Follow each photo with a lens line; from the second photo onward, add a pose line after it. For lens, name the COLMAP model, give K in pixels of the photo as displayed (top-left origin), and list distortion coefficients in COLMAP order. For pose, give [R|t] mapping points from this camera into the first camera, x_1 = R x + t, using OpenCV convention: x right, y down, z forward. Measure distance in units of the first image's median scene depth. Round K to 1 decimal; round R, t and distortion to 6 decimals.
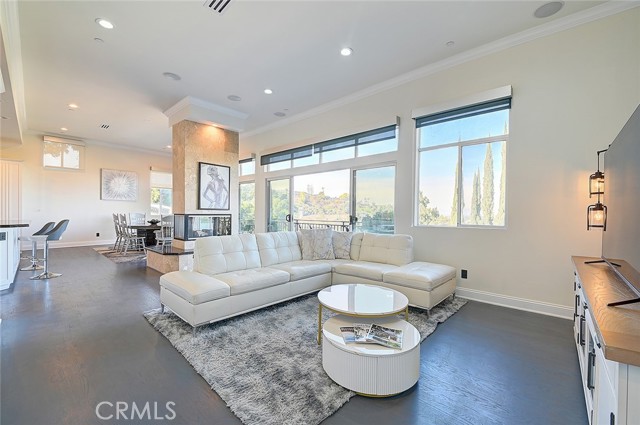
lens RADIAL K [[272.2, 0, 320.0], [0, 272.2, 212.5], [0, 0, 1]] dist [-0.025572, -0.001913]
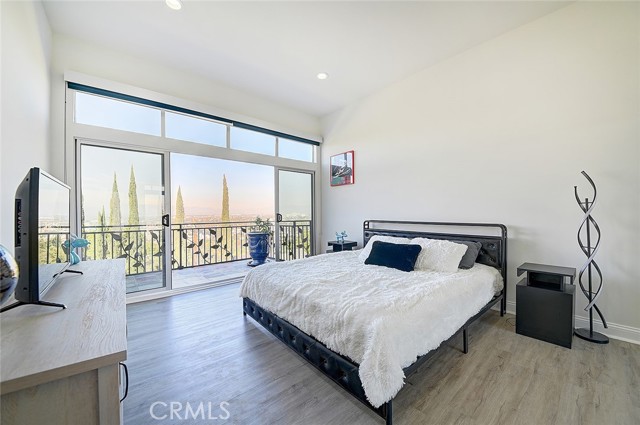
lens RADIAL K [[236.3, 0, 308.3], [0, 236.3, 214.7], [0, 0, 1]] dist [-0.012437, -0.002025]
pose [[0.157423, -0.011486, 0.987465, -0.569306], [0.004380, 0.999931, 0.010933, 0.002454], [-0.987522, 0.002604, 0.157462, 0.606156]]
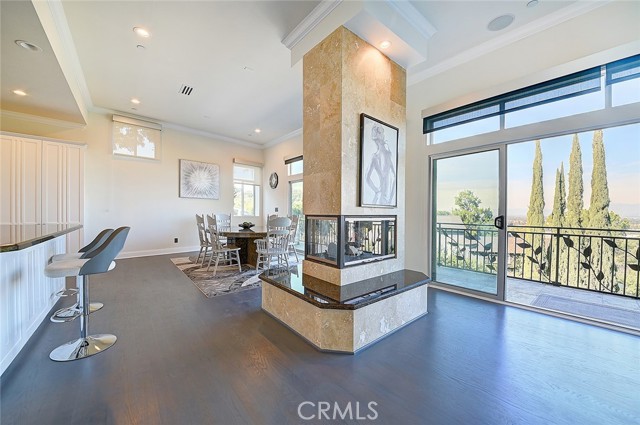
lens RADIAL K [[236.3, 0, 308.2], [0, 236.3, 214.6], [0, 0, 1]] dist [-0.012437, -0.002025]
pose [[0.985353, -0.000777, -0.170525, -0.407324], [0.001603, 0.999988, 0.004708, 0.002200], [0.170519, -0.004913, 0.985342, 0.470418]]
